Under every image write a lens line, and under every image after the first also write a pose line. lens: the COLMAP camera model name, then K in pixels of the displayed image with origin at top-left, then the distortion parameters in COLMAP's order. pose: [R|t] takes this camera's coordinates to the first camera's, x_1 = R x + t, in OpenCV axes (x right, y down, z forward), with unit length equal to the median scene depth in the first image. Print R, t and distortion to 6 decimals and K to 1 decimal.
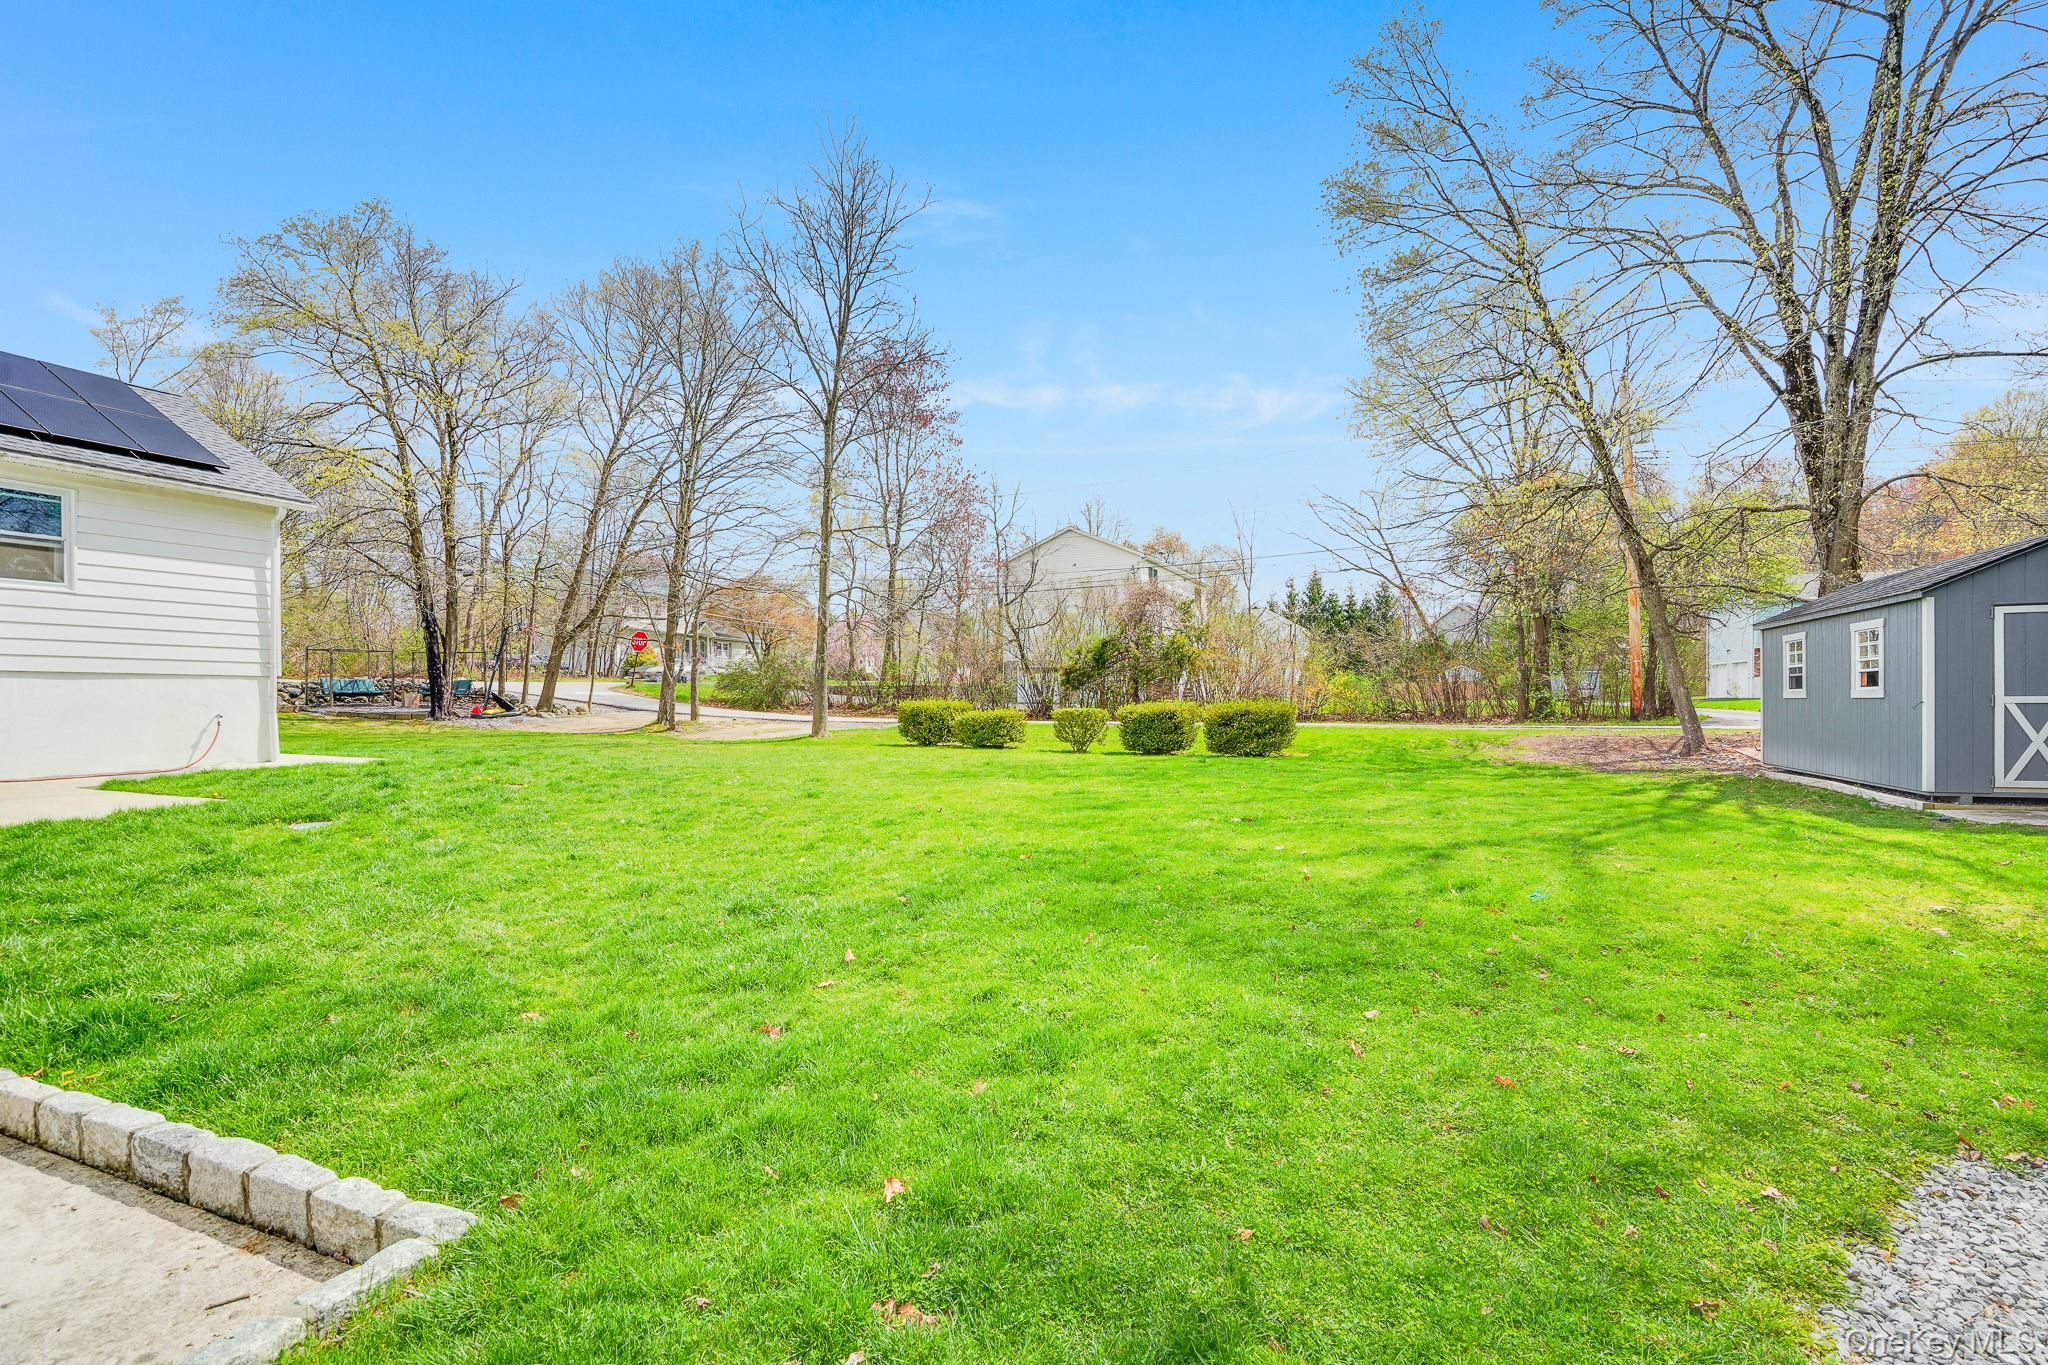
lens RADIAL K [[1068.1, 0, 1024.0], [0, 1068.1, 682.5], [0, 0, 1]] dist [-0.001662, 0.000008]
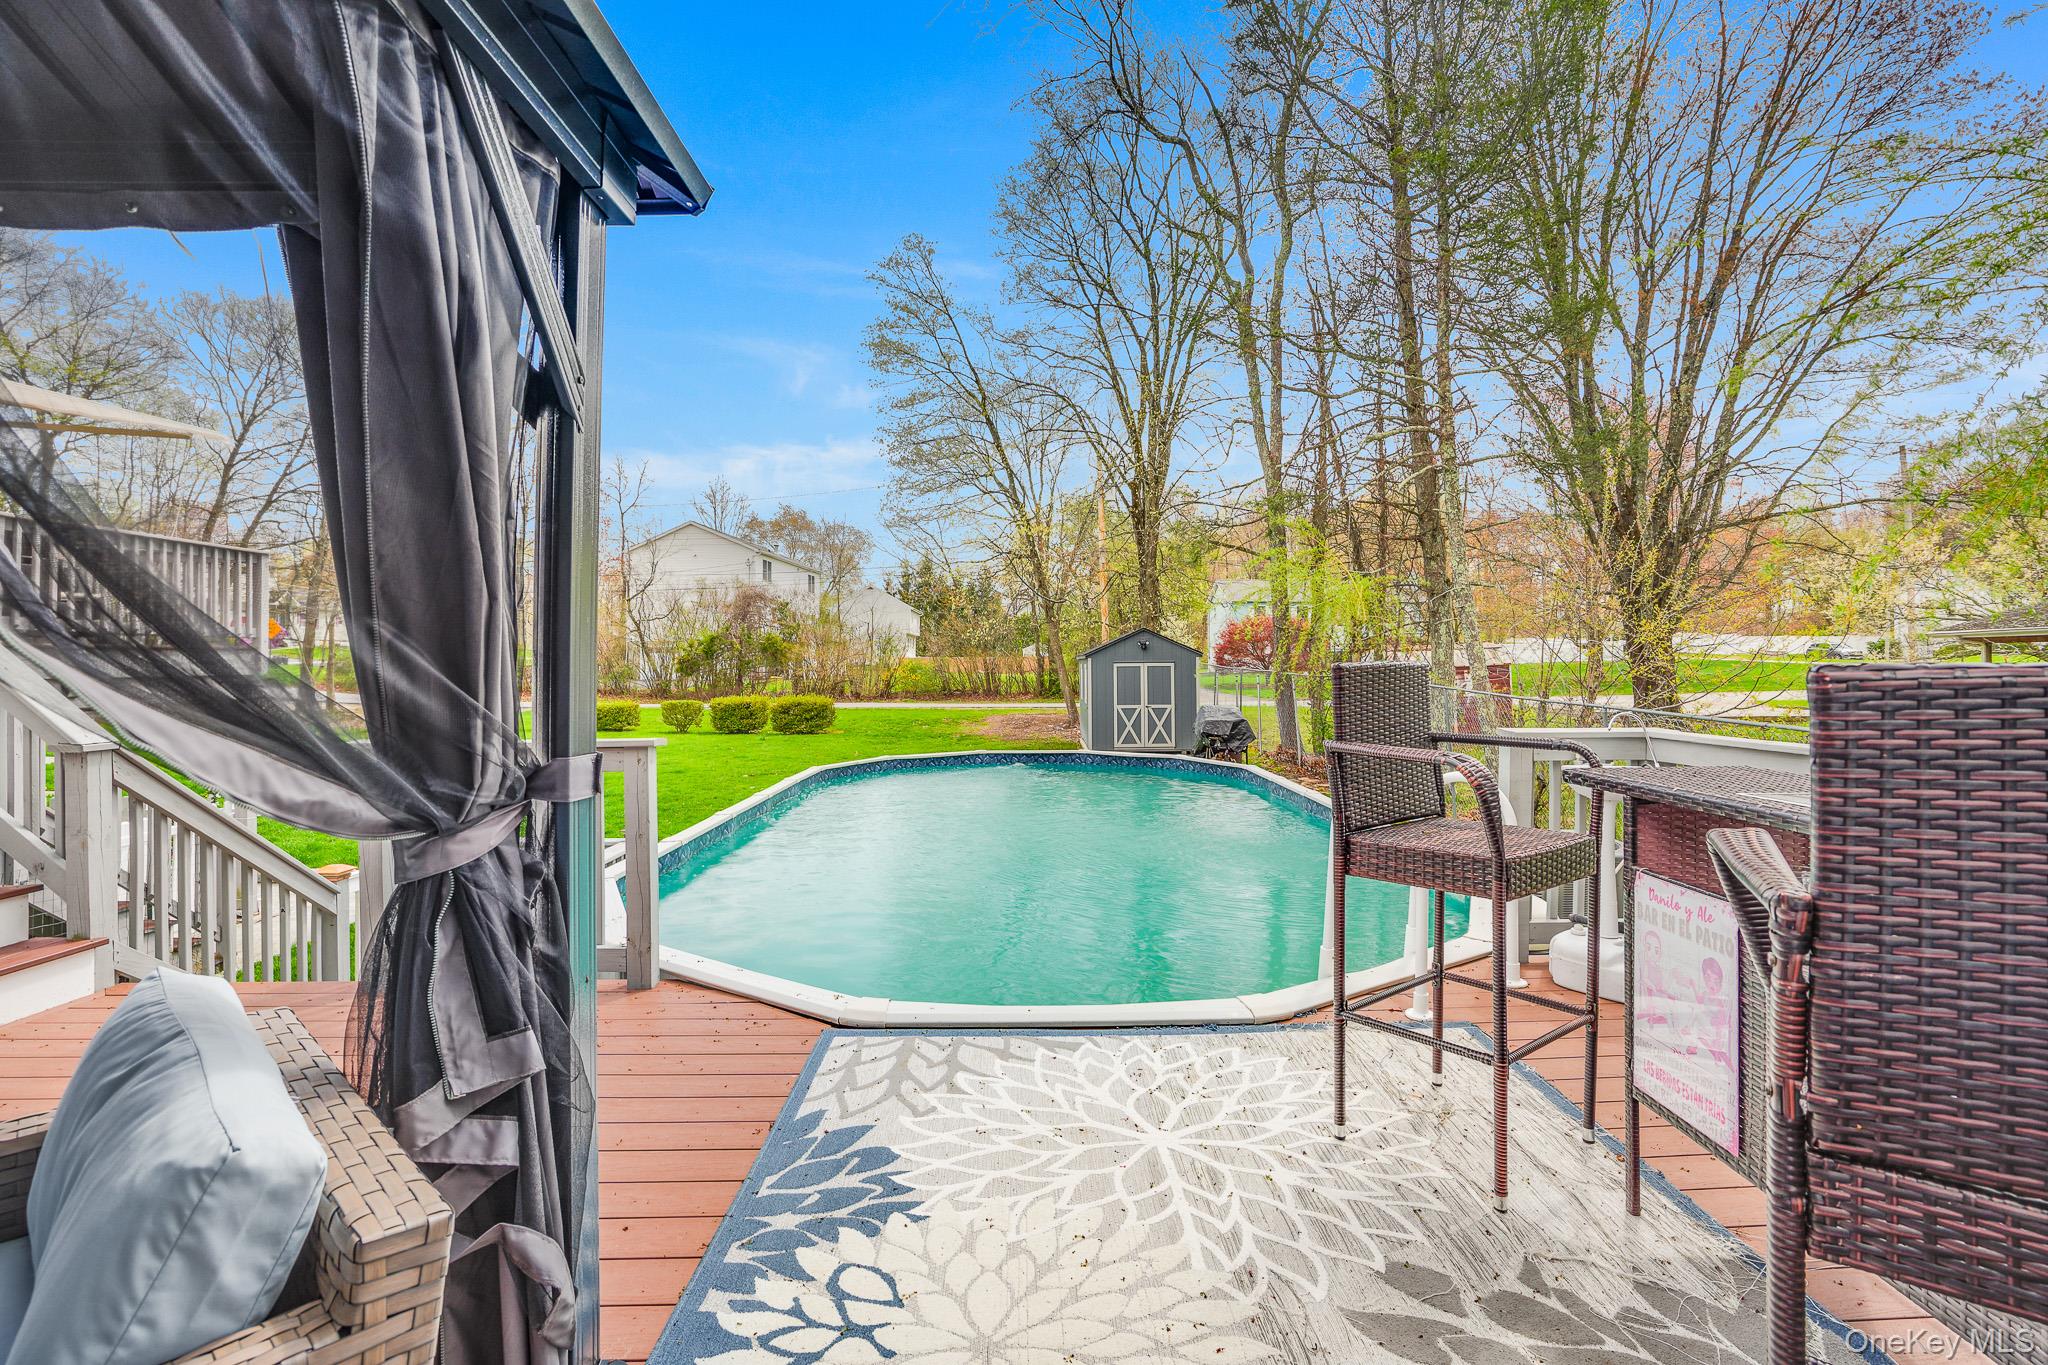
lens RADIAL K [[1001.9, 0, 1012.4], [0, 1001.9, 650.9], [0, 0, 1]] dist [-0.004976, -0.000096]
pose [[0.940265, 0.004593, 0.340413, 0.007651], [-0.004099, 0.999989, -0.002170, -0.022303], [-0.340420, 0.000644, 0.940273, -0.202505]]
